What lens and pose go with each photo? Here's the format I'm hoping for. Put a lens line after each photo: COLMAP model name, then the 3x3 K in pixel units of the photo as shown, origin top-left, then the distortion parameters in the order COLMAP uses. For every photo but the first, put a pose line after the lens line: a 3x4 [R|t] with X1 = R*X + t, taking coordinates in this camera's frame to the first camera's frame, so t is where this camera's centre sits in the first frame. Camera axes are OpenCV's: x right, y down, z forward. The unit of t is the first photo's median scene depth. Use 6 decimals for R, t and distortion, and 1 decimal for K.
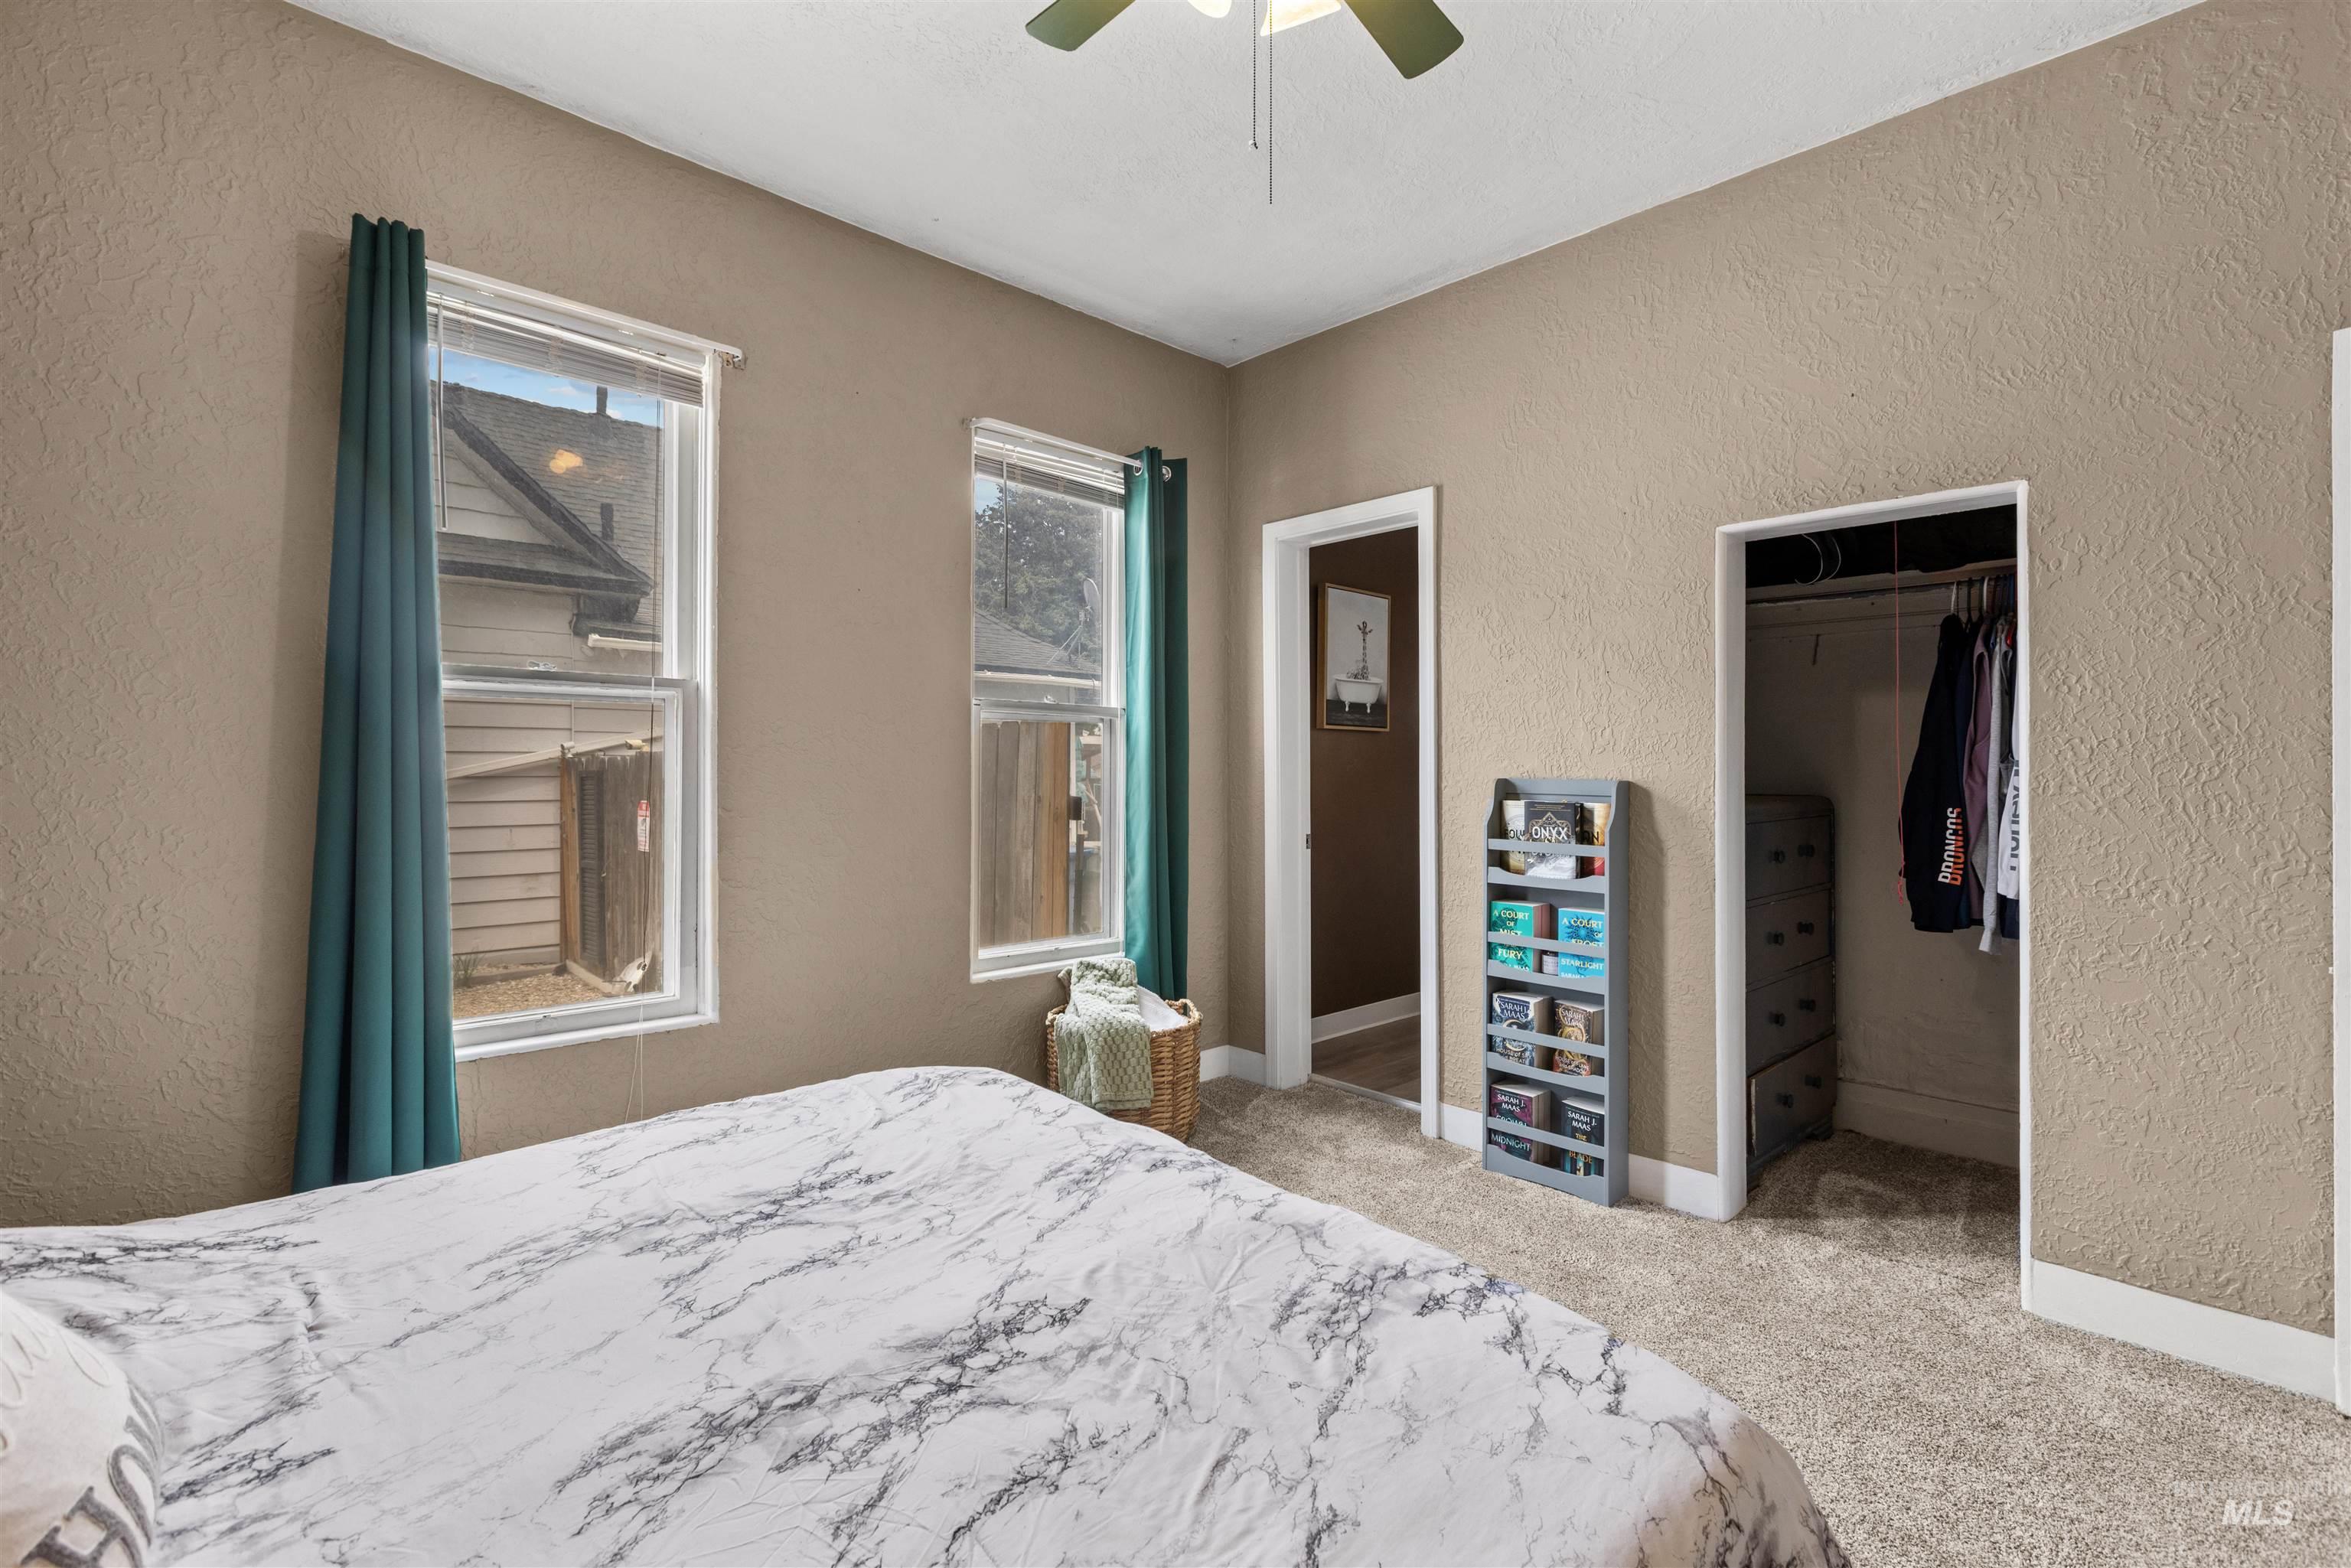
lens RADIAL K [[1064.5, 0, 1191.0], [0, 1064.5, 783.5], [0, 0, 1]] dist [-0.000143, 0.000309]
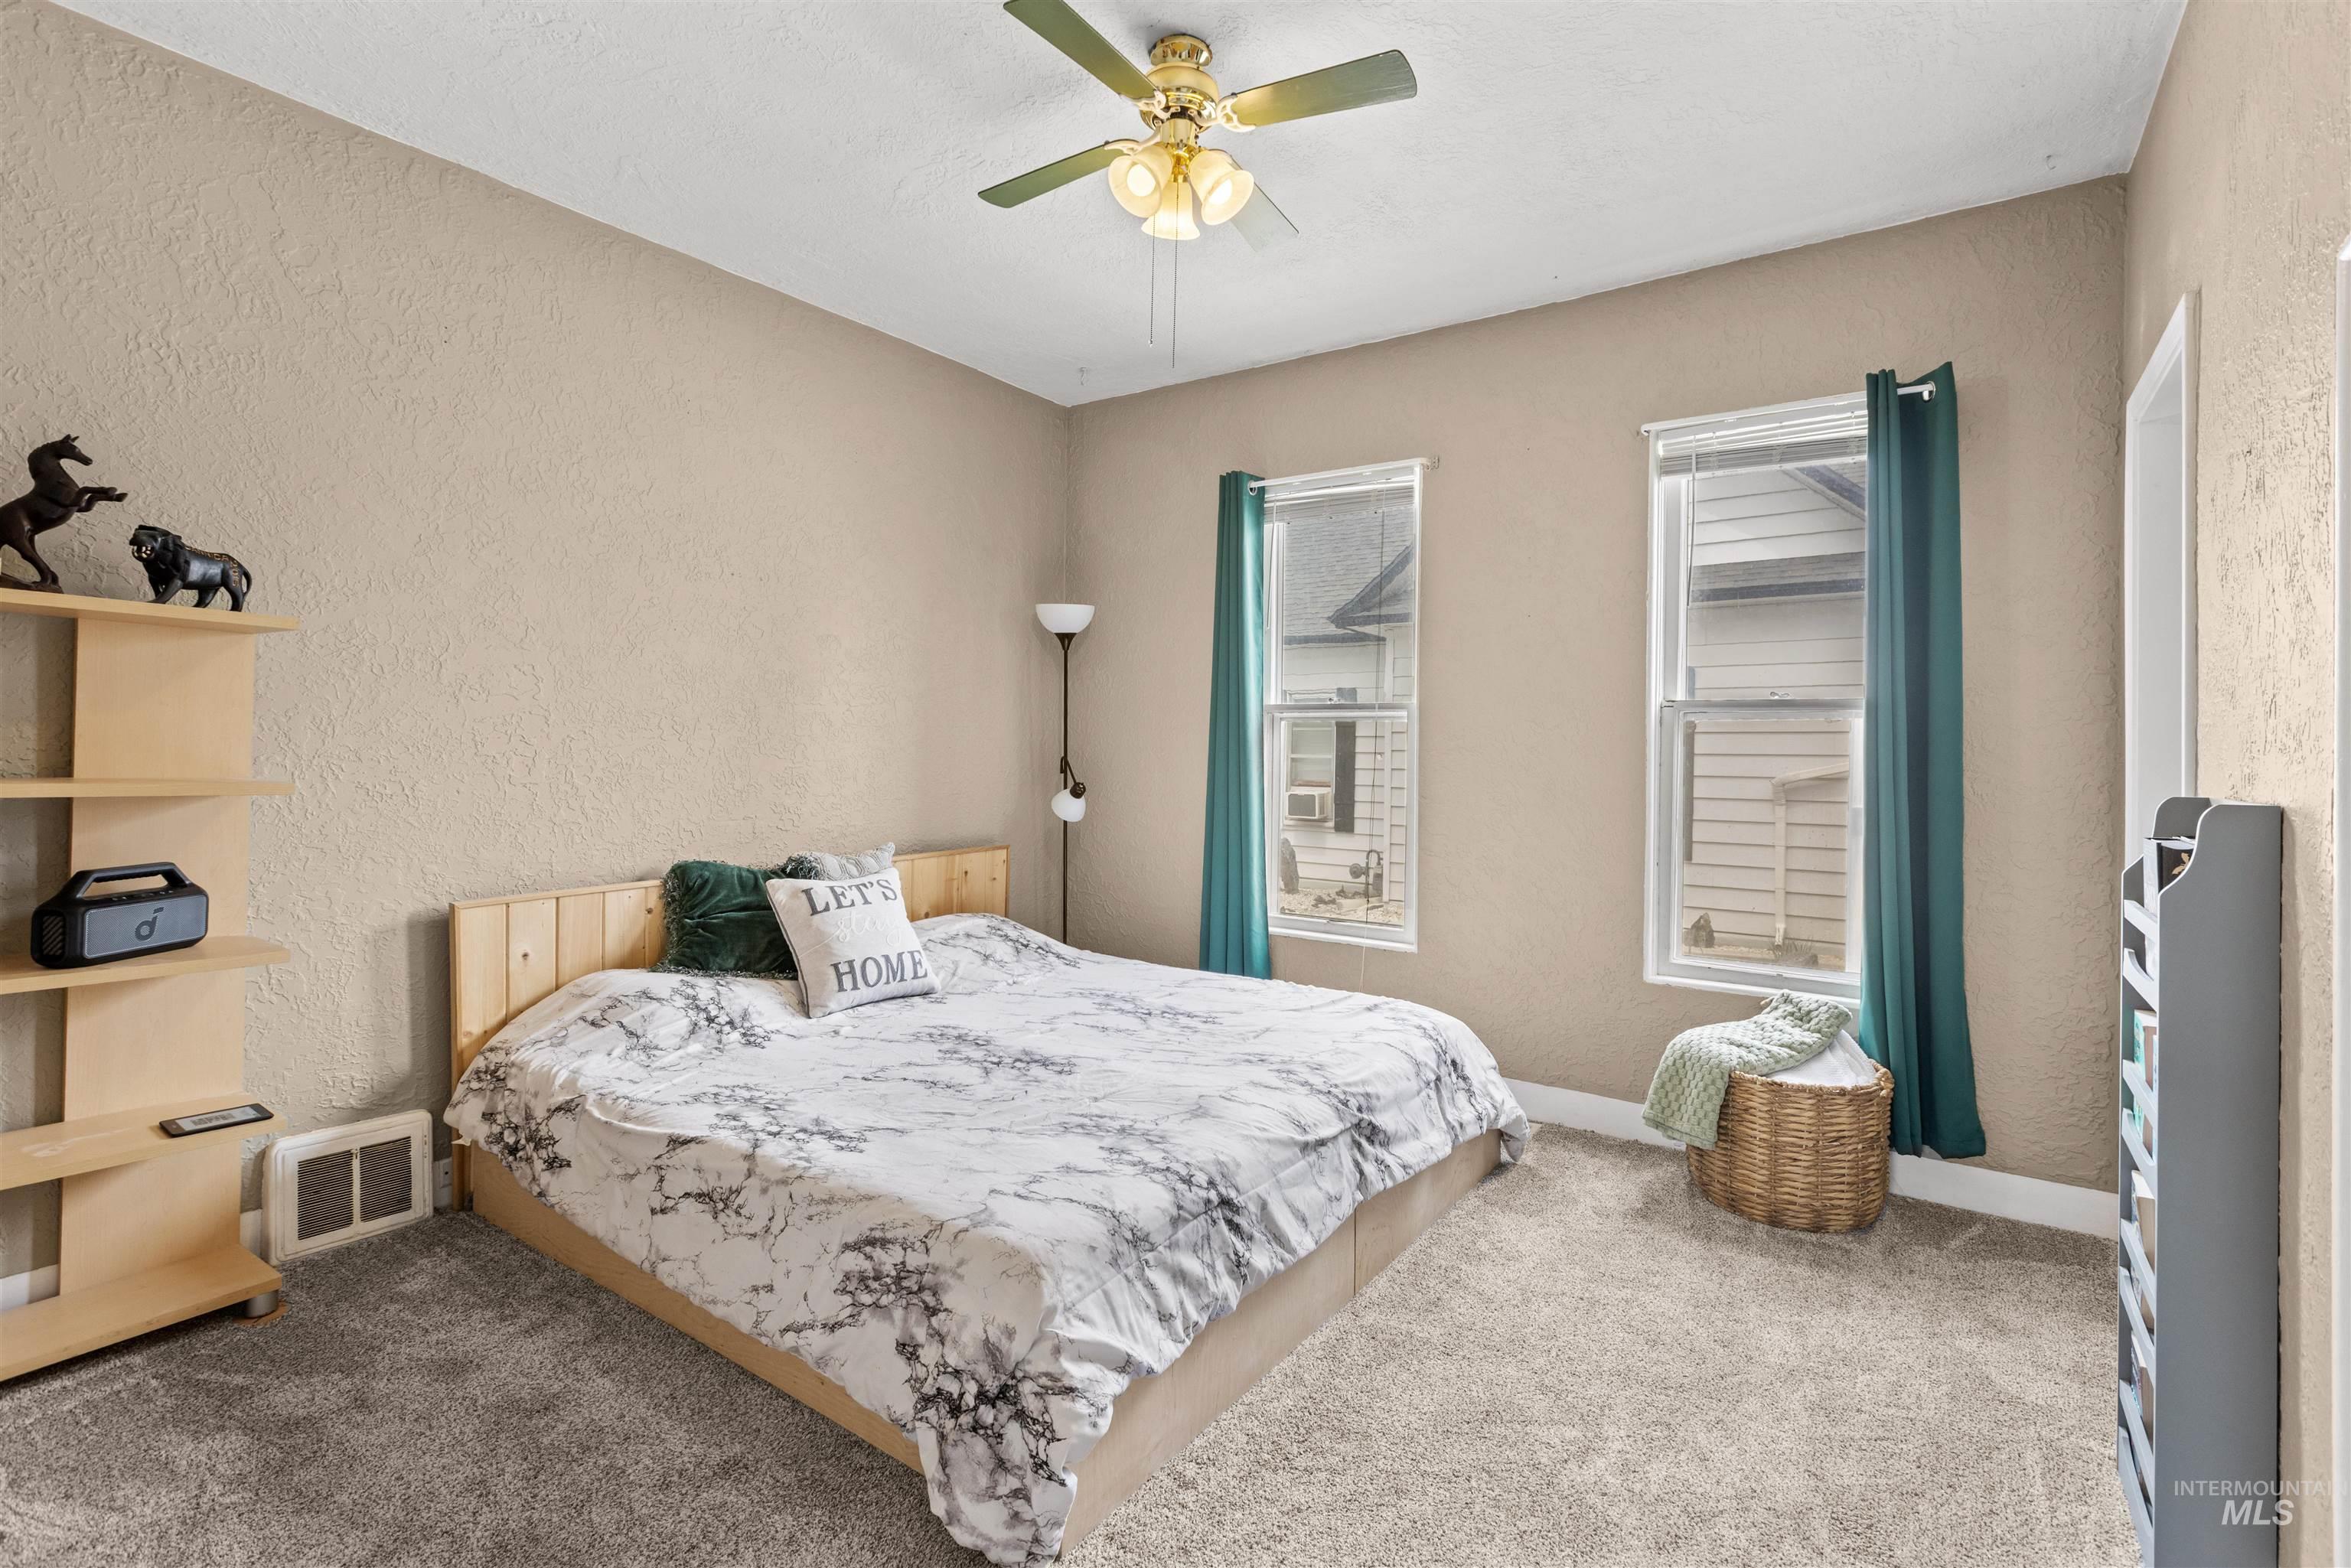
lens RADIAL K [[1097.6, 0, 1158.7], [0, 1097.6, 762.9], [0, 0, 1]] dist [0.010461, -0.000286]
pose [[0.173689, 0.006265, -0.984781, 1.566872], [-0.024252, 0.999704, 0.002083, -0.024490], [0.984502, 0.023521, 0.173790, 0.748001]]
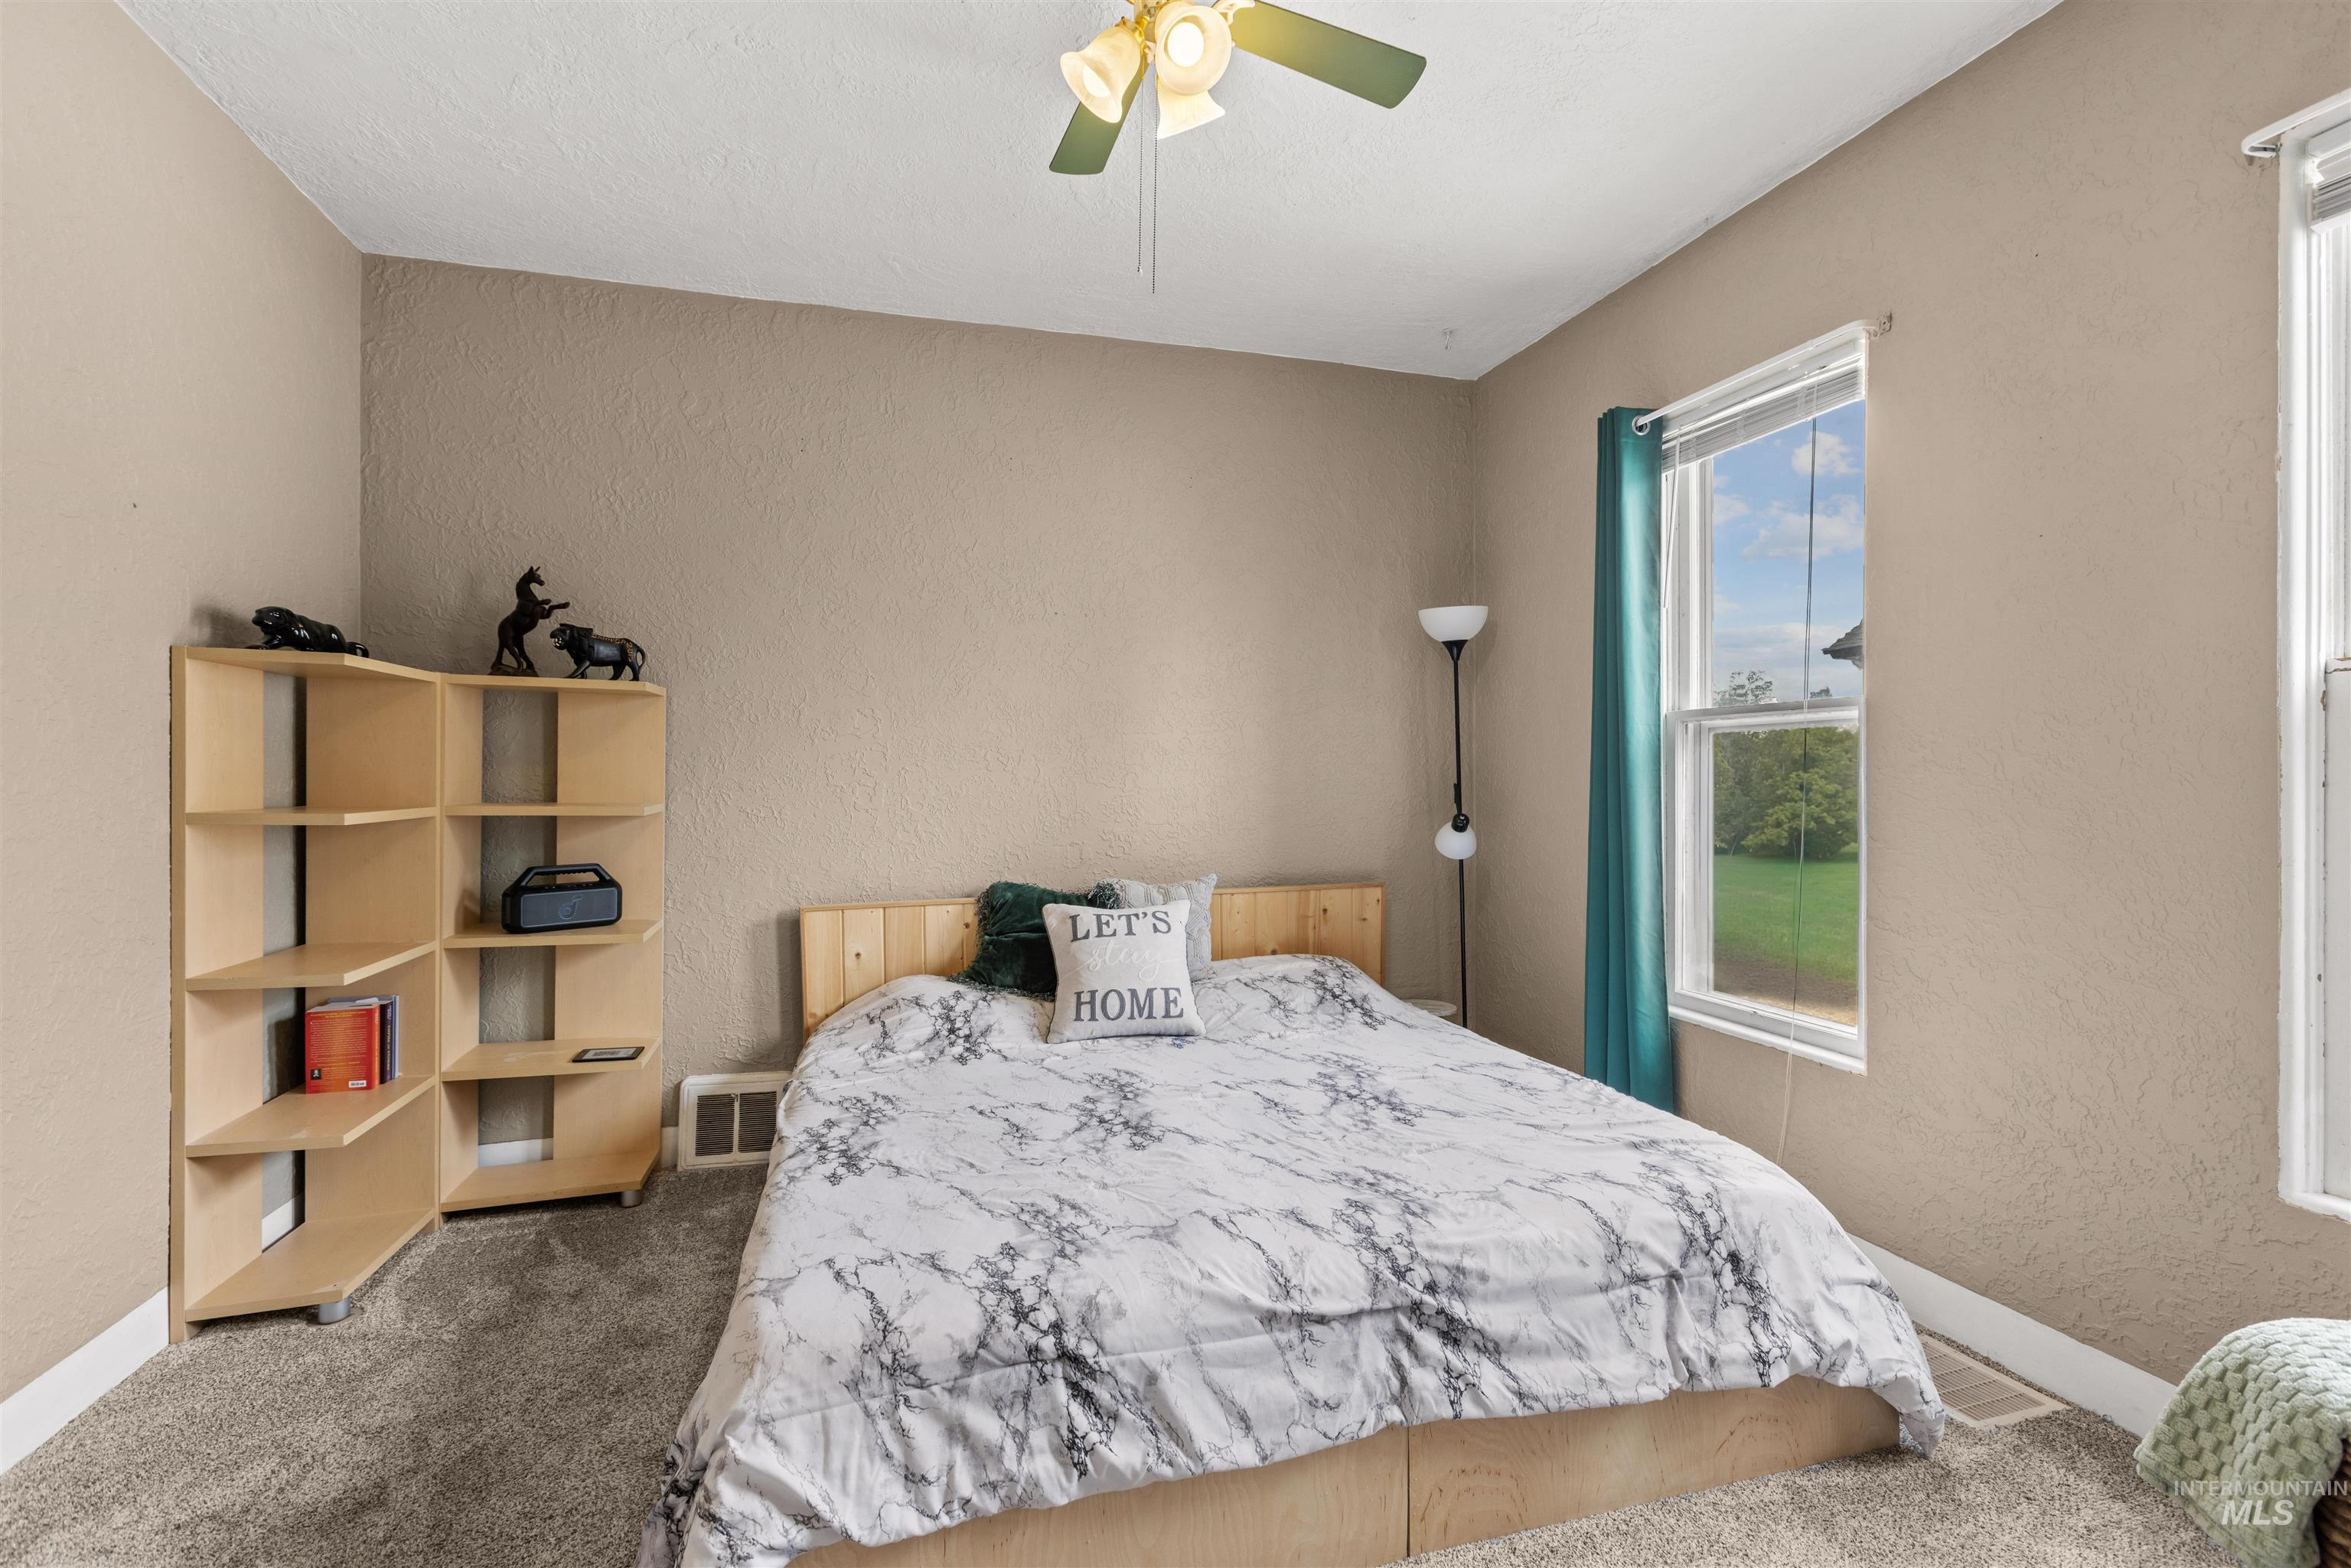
lens RADIAL K [[1060.3, 0, 1170.1], [0, 1060.3, 788.1], [0, 0, 1]] dist [0.004223, 0.000109]
pose [[-0.475164, -0.001051, -0.879896, 1.097636], [-0.015025, 0.999863, 0.006920, -0.025882], [0.879769, 0.016509, -0.475115, 1.600144]]
